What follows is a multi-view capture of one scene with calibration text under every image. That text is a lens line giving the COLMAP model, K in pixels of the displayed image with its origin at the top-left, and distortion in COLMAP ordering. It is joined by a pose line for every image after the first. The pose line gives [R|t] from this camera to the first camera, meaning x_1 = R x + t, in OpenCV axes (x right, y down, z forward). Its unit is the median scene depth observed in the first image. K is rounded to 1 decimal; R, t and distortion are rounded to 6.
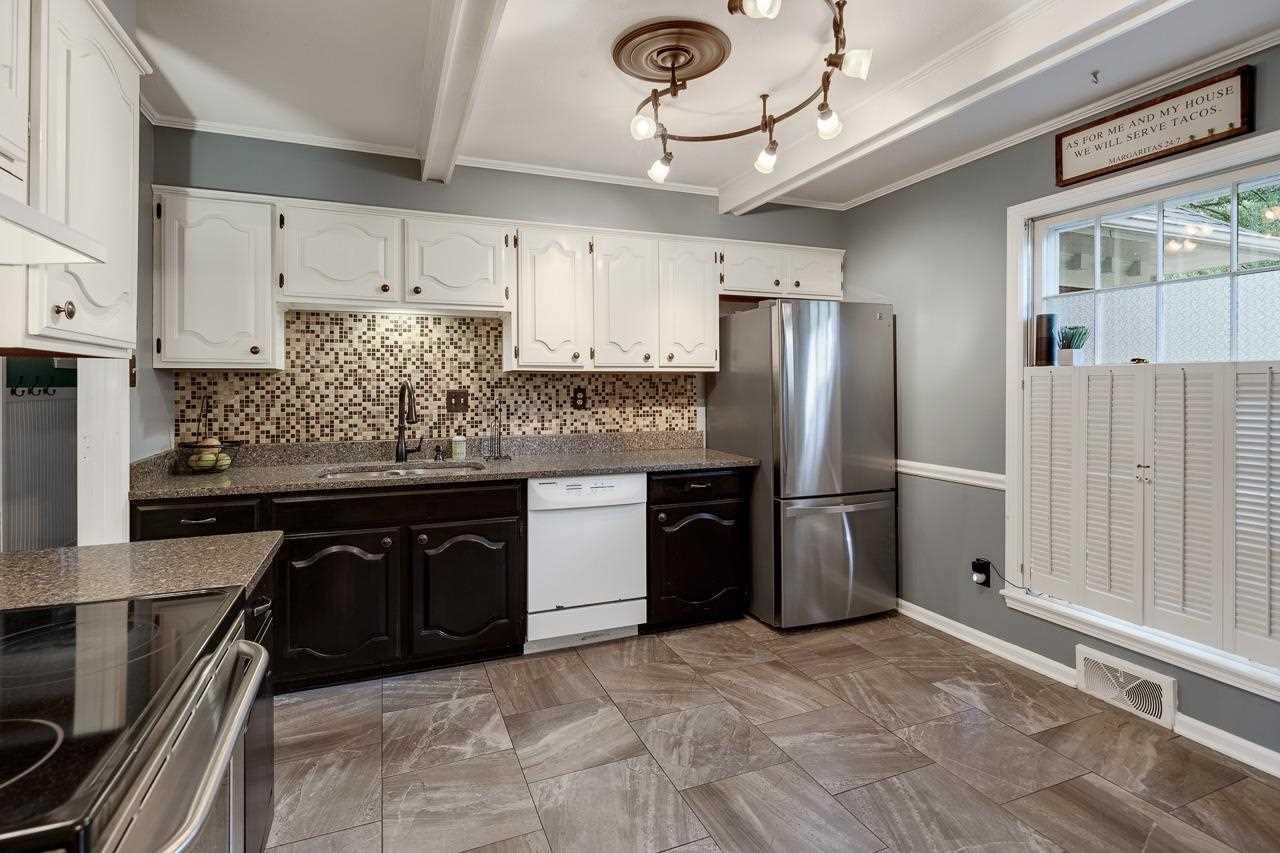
lens RADIAL K [[621.3, 0, 627.6], [0, 621.3, 382.4], [0, 0, 1]] dist [0.002596, -0.000771]
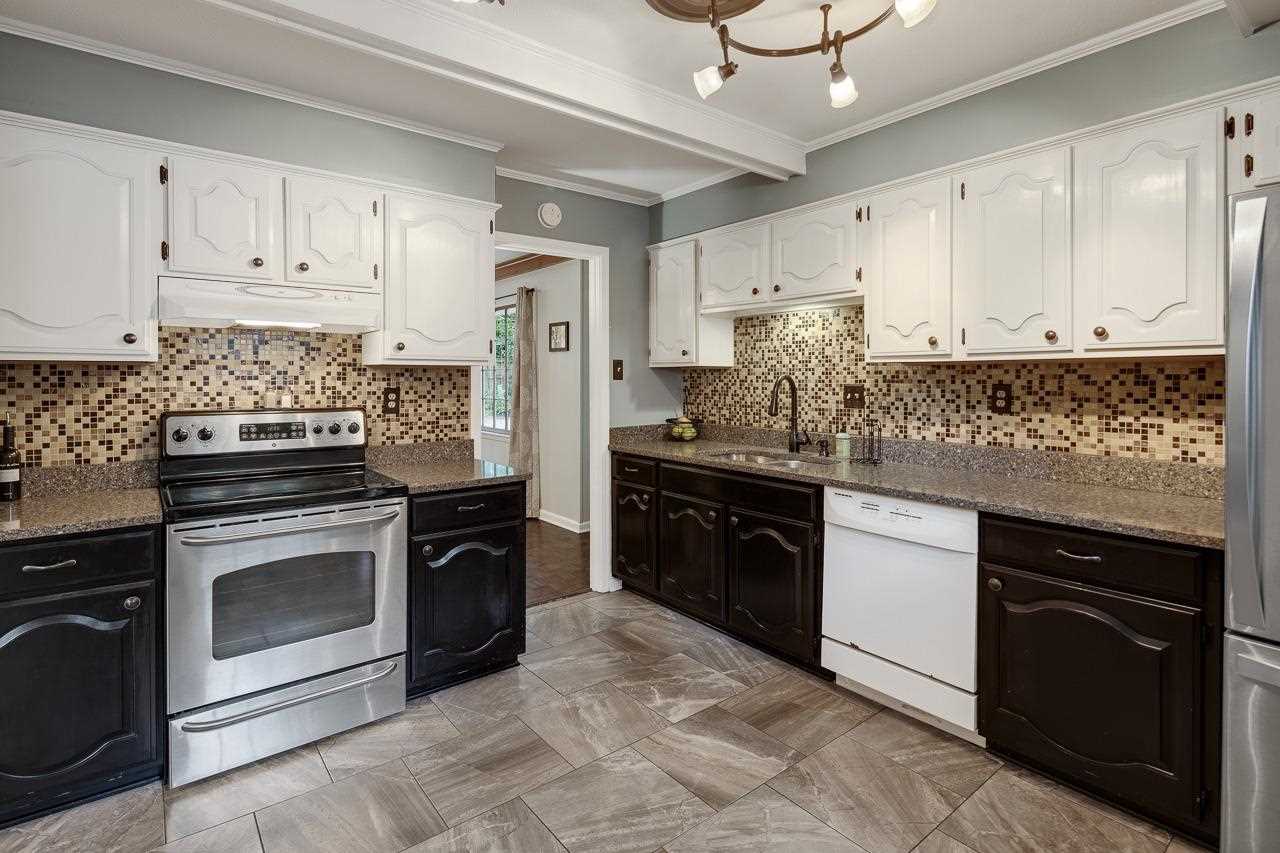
lens RADIAL K [[621.3, 0, 637.7], [0, 621.3, 381.5], [0, 0, 1]] dist [0.002596, -0.000771]
pose [[0.279841, 0.009754, -0.959997, 0.564691], [0.007778, 0.999893, 0.012427, -0.006479], [0.960015, -0.010945, 0.279735, 0.453176]]
